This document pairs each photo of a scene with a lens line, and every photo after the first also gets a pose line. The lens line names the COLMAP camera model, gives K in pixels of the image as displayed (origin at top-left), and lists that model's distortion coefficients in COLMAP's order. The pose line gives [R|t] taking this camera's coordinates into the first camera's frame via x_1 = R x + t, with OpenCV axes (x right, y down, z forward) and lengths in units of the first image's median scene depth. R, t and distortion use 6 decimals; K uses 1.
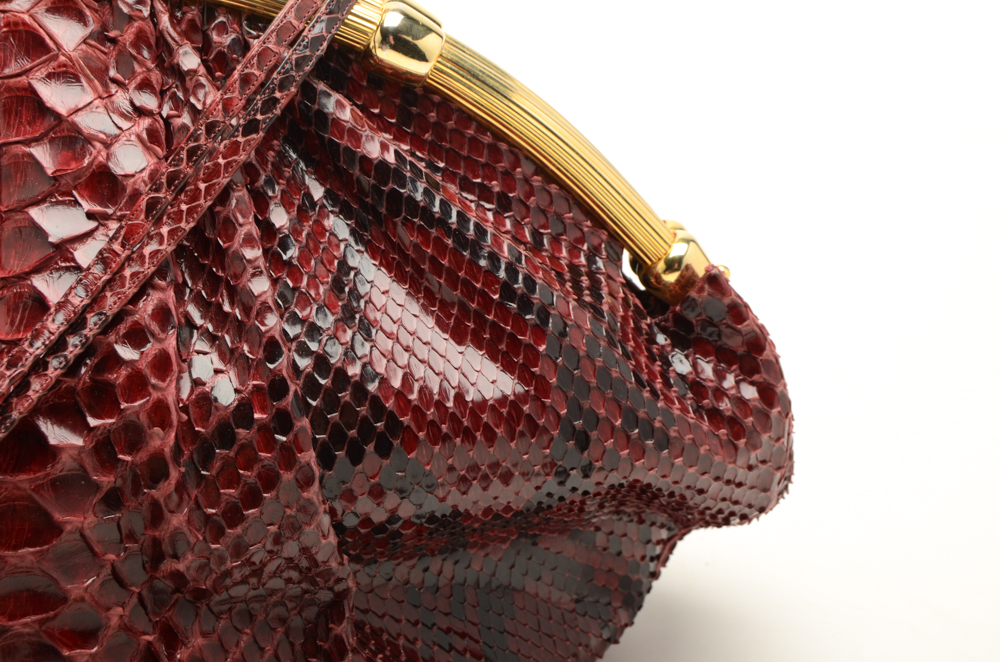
lens RADIAL K [[1522.2, 0, 499.8], [0, 1522.2, 331.4], [0, 0, 1]] dist [-0.007315, 0.000000]
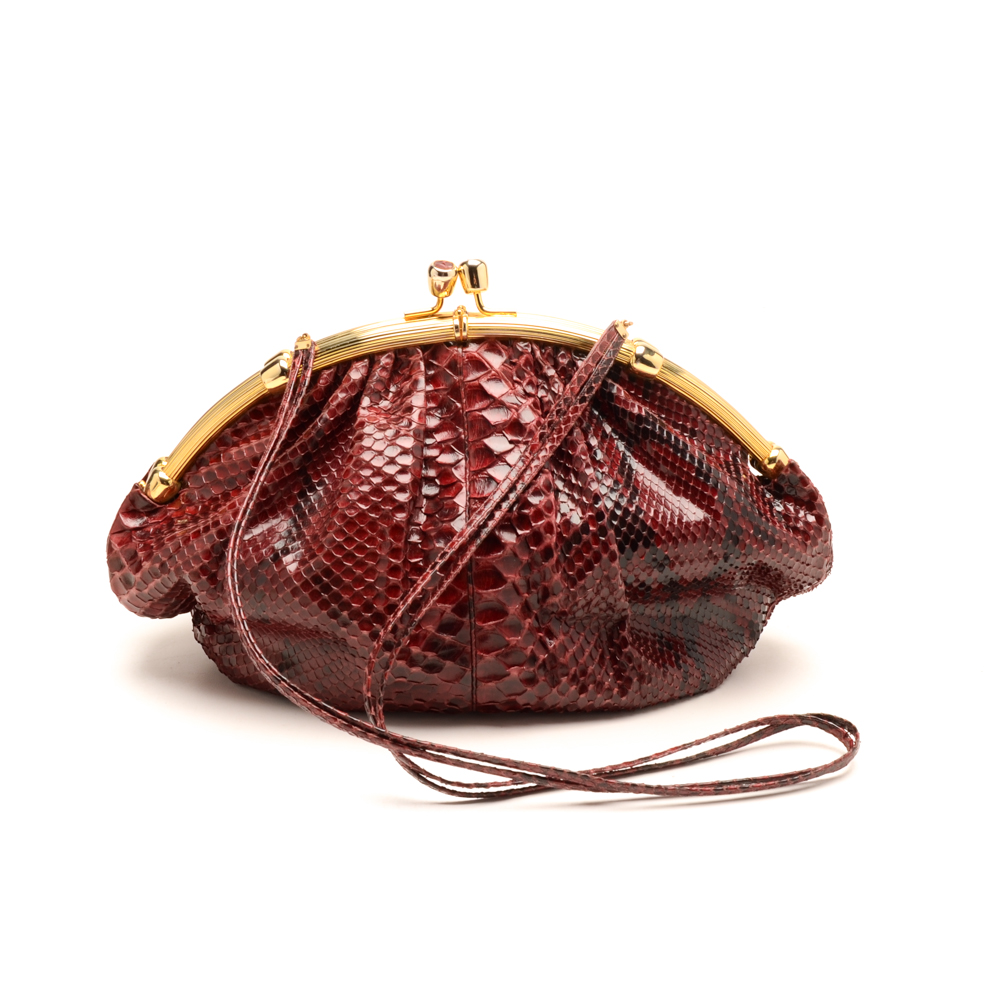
lens RADIAL K [[1444.8, 0, 500.0], [0, 1444.8, 499.4], [0, 0, 1]] dist [-0.037494, 0.000000]
pose [[0.999488, -0.028073, -0.015319, -0.248334], [0.026570, 0.995516, -0.090783, 0.192489], [0.017799, 0.090329, 0.995753, -1.055929]]
